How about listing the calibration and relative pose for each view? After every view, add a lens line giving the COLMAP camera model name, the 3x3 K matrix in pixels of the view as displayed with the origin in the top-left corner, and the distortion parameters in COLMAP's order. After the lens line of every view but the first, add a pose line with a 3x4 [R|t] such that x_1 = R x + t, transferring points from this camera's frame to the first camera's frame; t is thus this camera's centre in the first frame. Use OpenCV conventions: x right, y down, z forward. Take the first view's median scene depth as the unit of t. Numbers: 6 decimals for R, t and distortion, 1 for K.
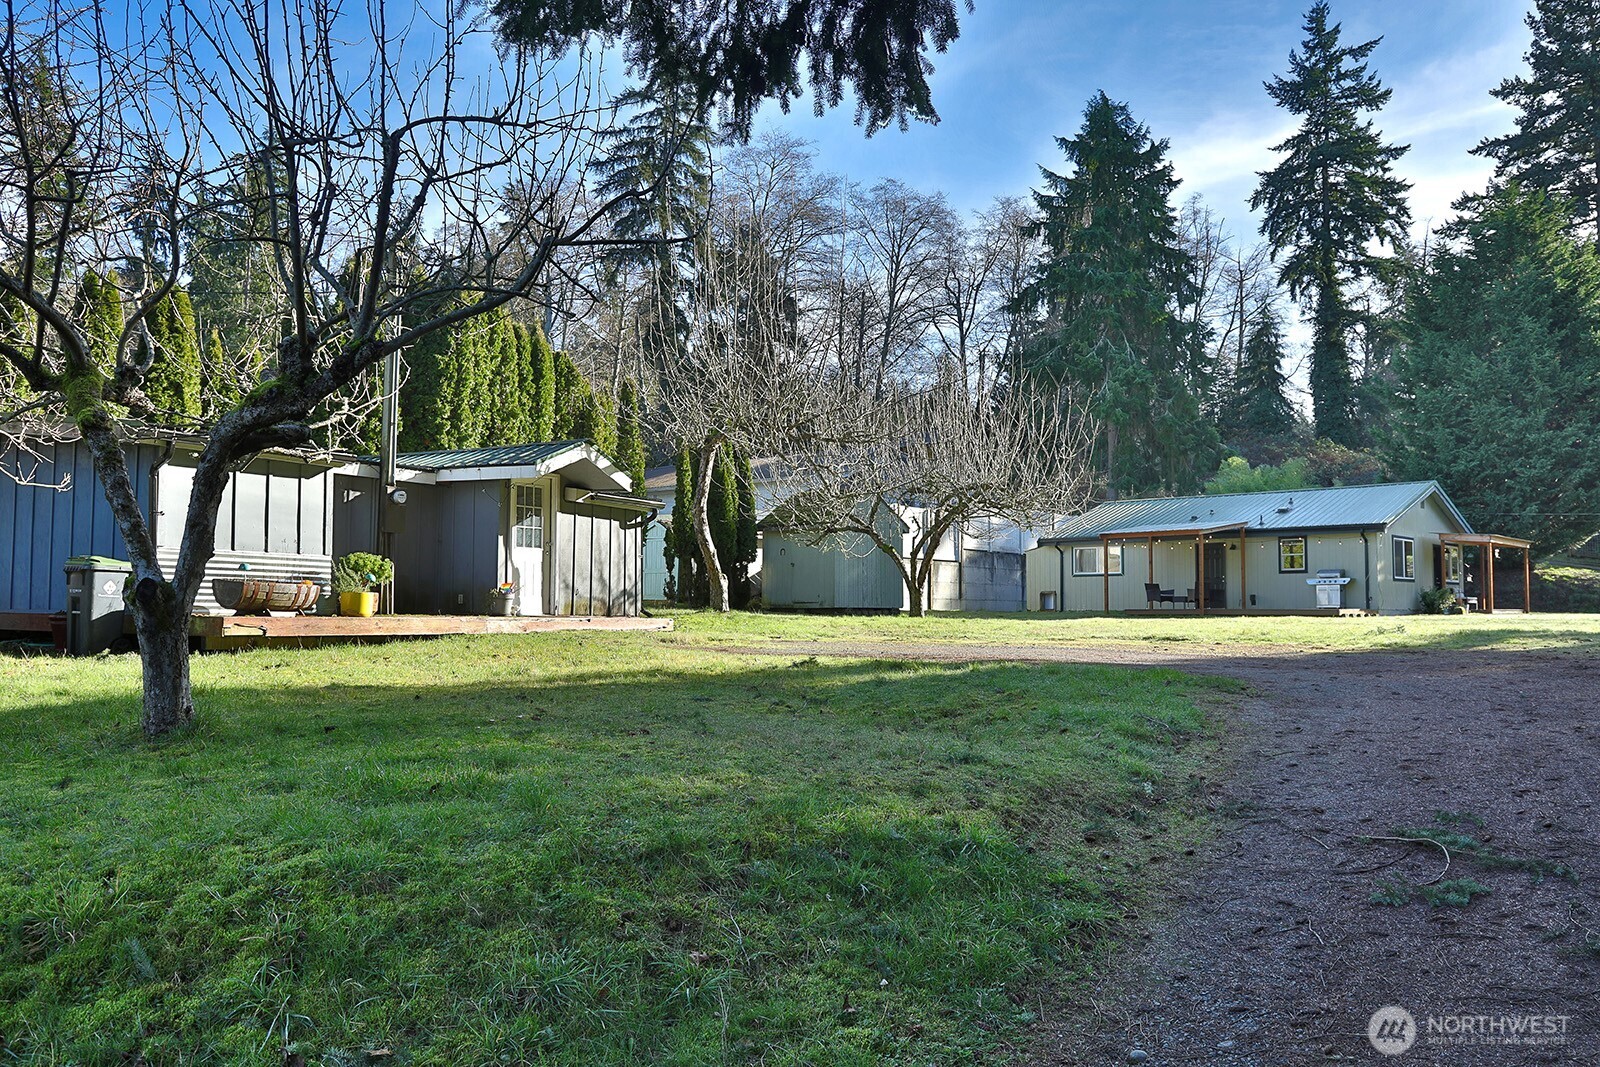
lens RADIAL K [[1332.6, 0, 799.4], [0, 1332.6, 533.1], [0, 0, 1]] dist [-0.005075, -0.001300]
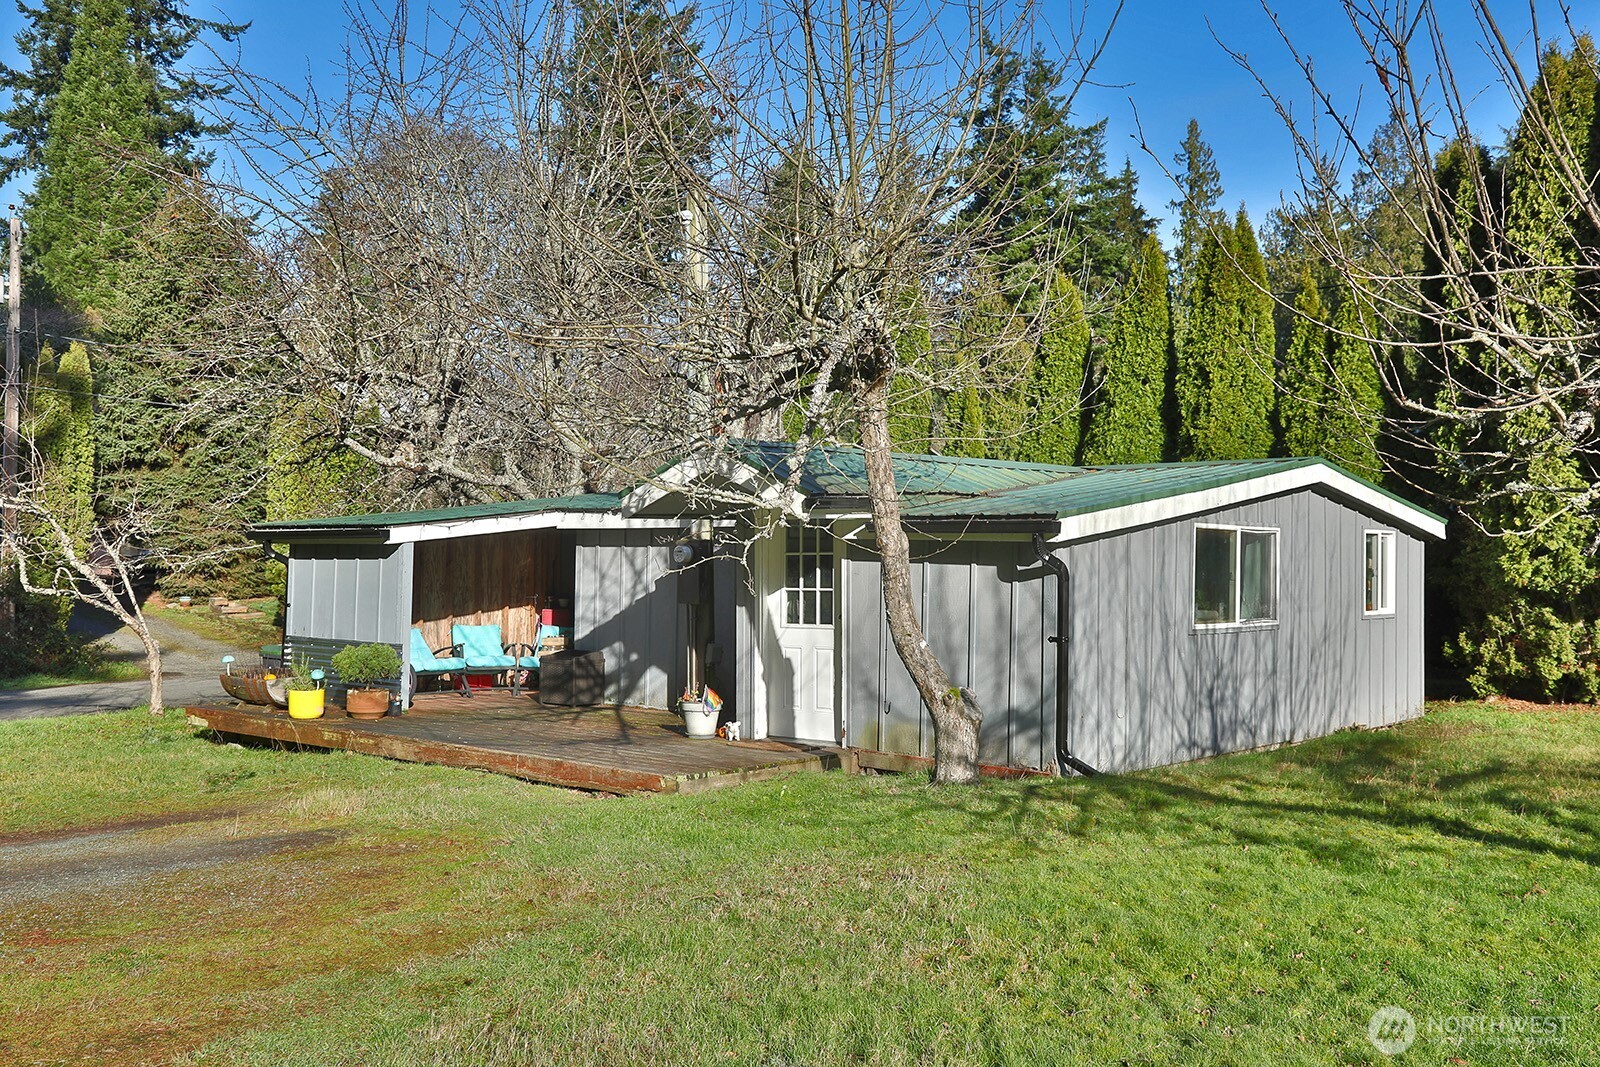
lens RADIAL K [[1513.3, 0, 799.1], [0, 1513.3, 531.3], [0, 0, 1]] dist [-0.016994, 0.000000]
pose [[-0.155793, -0.033157, -0.987233, 0.422351], [0.051168, 0.997824, -0.041588, -0.002242], [0.986464, -0.056993, -0.153758, 1.041974]]
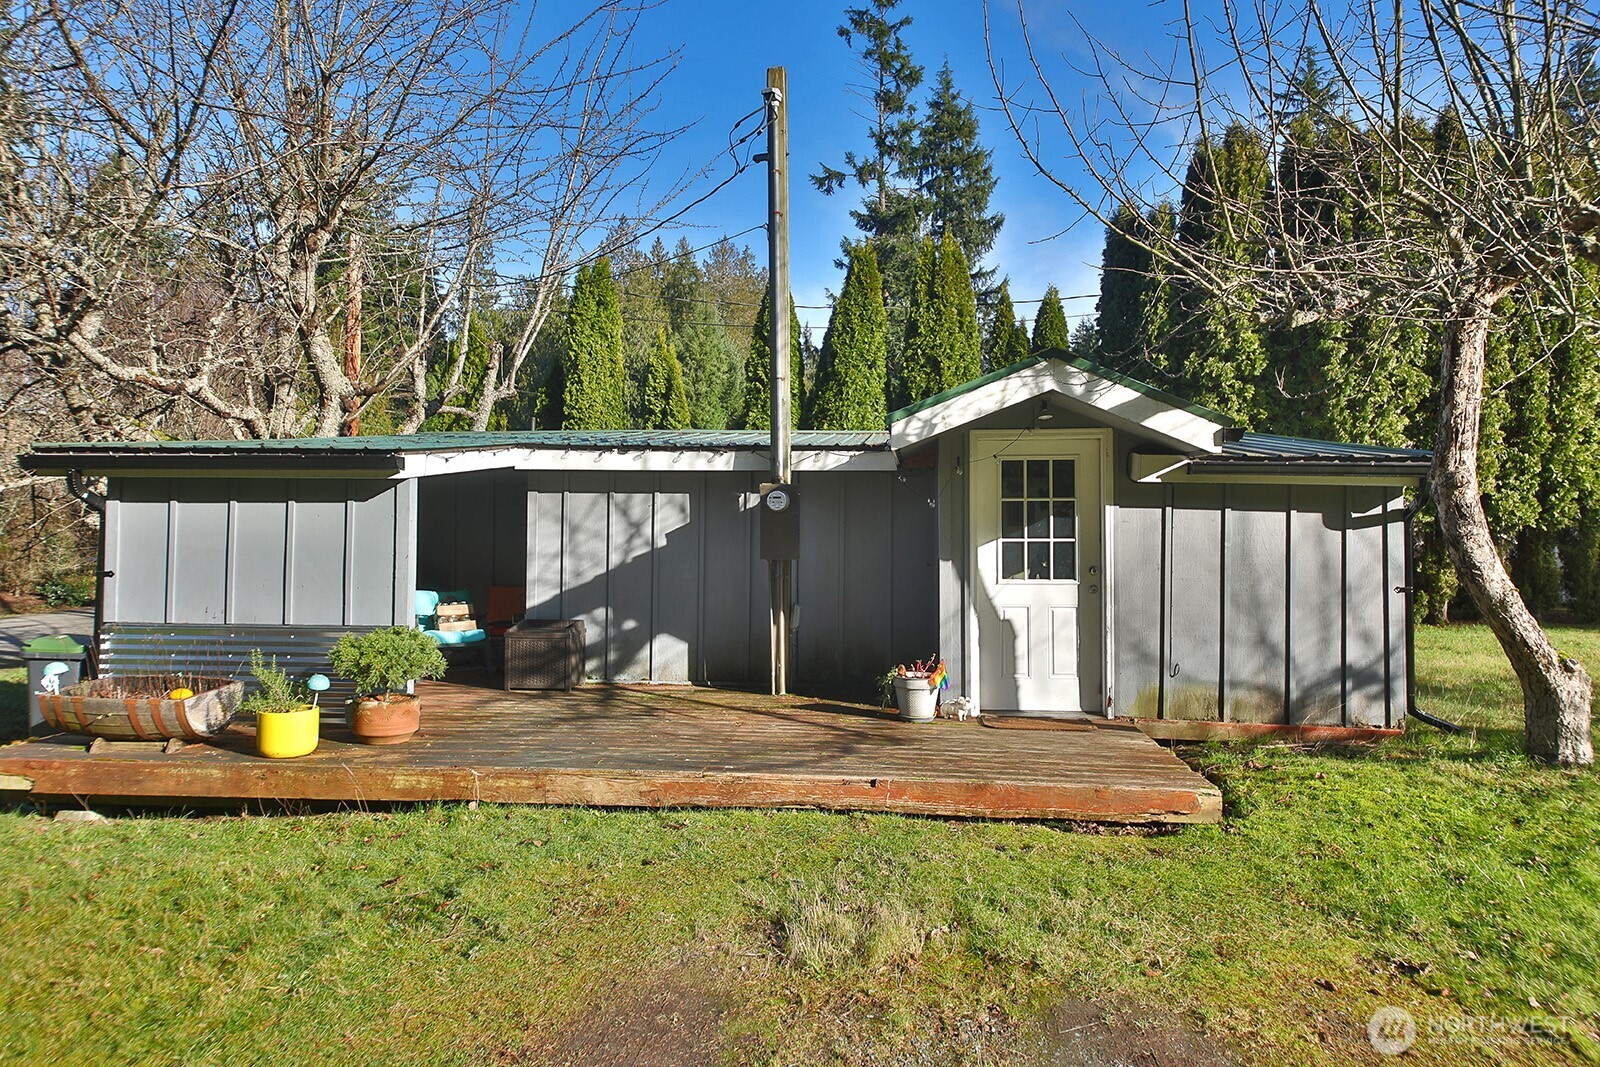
lens RADIAL K [[1036.1, 0, 805.4], [0, 1036.1, 536.4], [0, 0, 1]] dist [0.064634, -0.000496]
pose [[0.452638, -0.005646, -0.891677, 0.103543], [0.051996, 0.998446, 0.020072, -0.017503], [0.890177, -0.055449, 0.452228, 0.704588]]
